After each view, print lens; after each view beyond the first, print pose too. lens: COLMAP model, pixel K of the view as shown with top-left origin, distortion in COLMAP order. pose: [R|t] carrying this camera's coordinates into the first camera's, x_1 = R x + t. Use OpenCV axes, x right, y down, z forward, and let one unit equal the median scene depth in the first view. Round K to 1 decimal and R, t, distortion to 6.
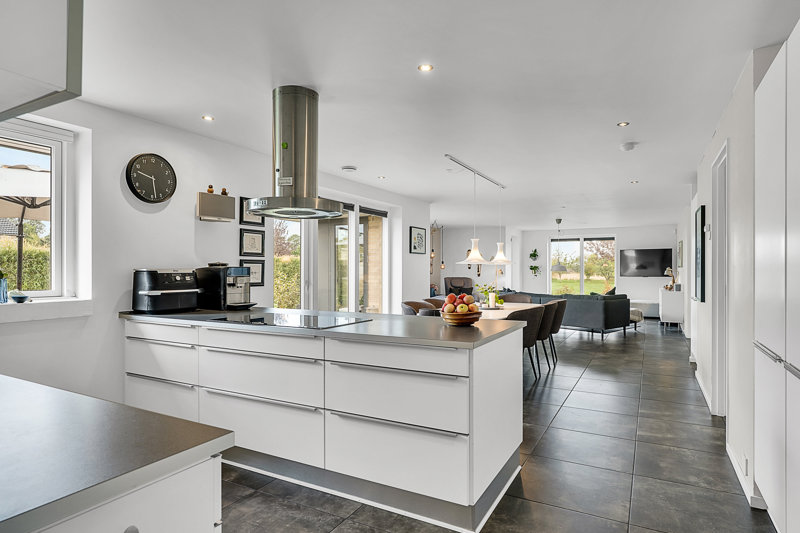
lens RADIAL K [[462.9, 0, 400.0], [0, 462.9, 266.5], [0, 0, 1]] dist [0.000178, 0.000999]
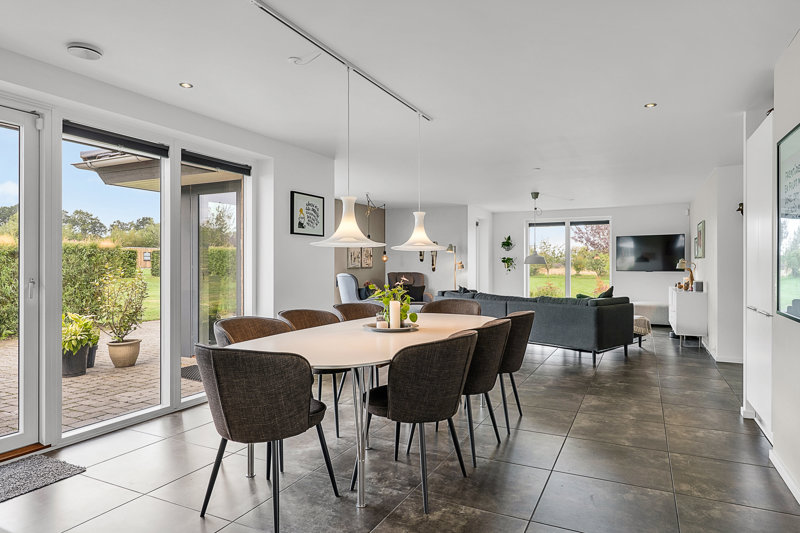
lens RADIAL K [[483.9, 0, 400.0], [0, 483.9, 266.5], [0, 0, 1]] dist [-0.001998, -0.001163]
pose [[0.999461, -0.000632, 0.032832, 0.138587], [0.000276, 0.999941, 0.010840, 0.007707], [-0.032837, -0.010825, 0.999402, 0.322751]]
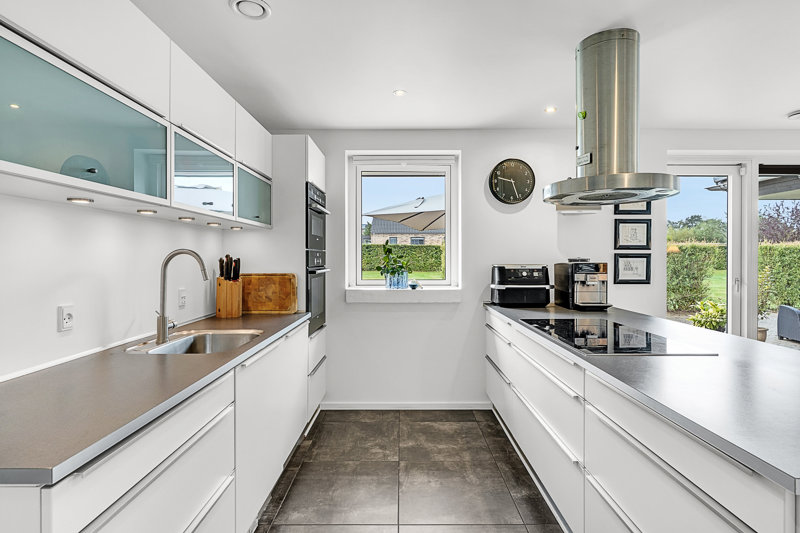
lens RADIAL K [[402.2, 0, 401.6], [0, 402.2, 259.2], [0, 0, 1]] dist [-0.001145, -0.000210]
pose [[0.482933, 0.002255, -0.875654, 0.078876], [0.007962, 0.999944, 0.006966, -0.007223], [0.875621, -0.010336, 0.482888, 0.146072]]
